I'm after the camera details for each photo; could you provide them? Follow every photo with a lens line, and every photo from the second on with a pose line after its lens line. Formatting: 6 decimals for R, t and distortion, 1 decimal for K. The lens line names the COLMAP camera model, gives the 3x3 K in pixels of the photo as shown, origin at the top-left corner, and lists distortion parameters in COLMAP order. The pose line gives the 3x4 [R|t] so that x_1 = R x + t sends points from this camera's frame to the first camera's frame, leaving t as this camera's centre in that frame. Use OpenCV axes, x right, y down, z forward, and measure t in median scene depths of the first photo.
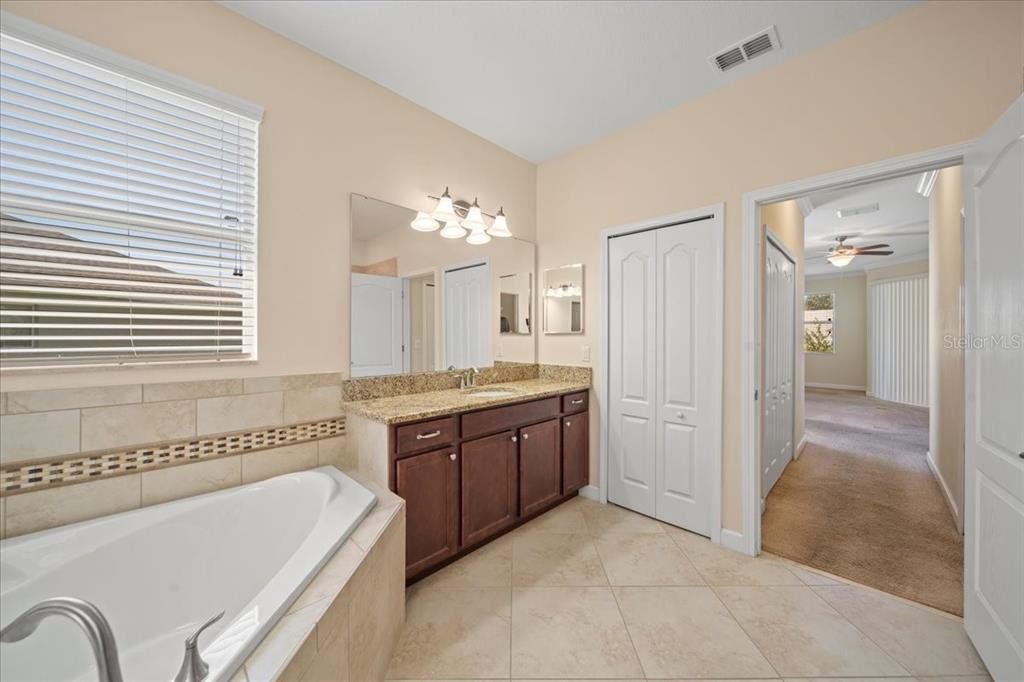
lens RADIAL K [[369.2, 0, 511.5], [0, 369.2, 329.8], [0, 0, 1]] dist [-0.001700, -0.000313]
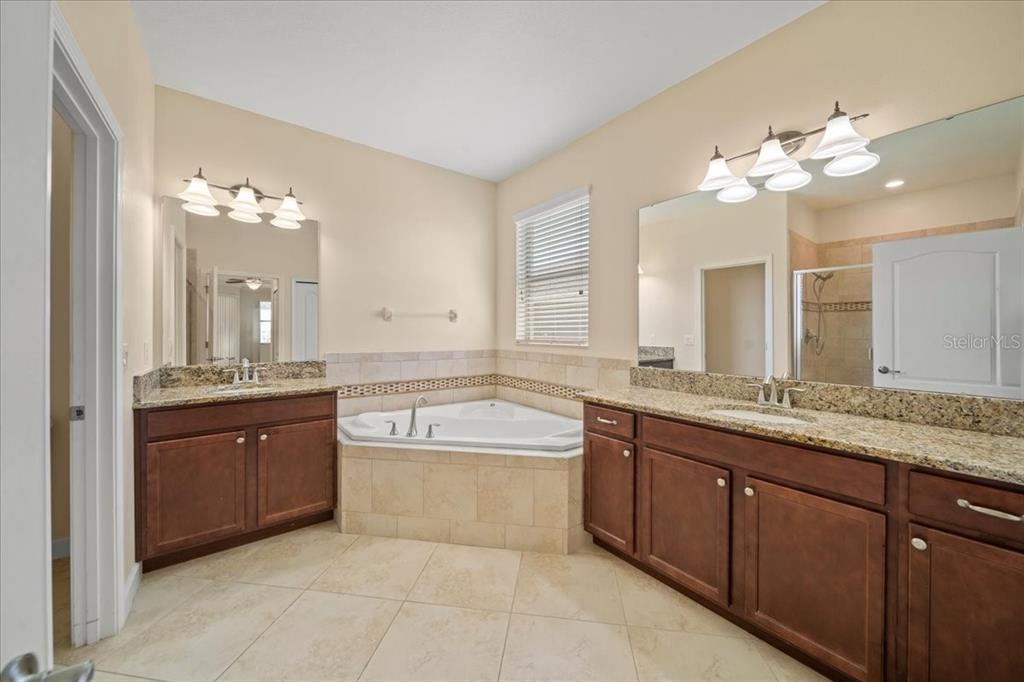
lens RADIAL K [[369.2, 0, 511.5], [0, 369.2, 329.8], [0, 0, 1]] dist [-0.001700, -0.000313]
pose [[-0.153187, -0.009460, -0.988152, 0.829154], [0.014578, 0.999824, -0.011832, 0.024280], [0.988090, -0.016217, -0.153022, 0.827697]]
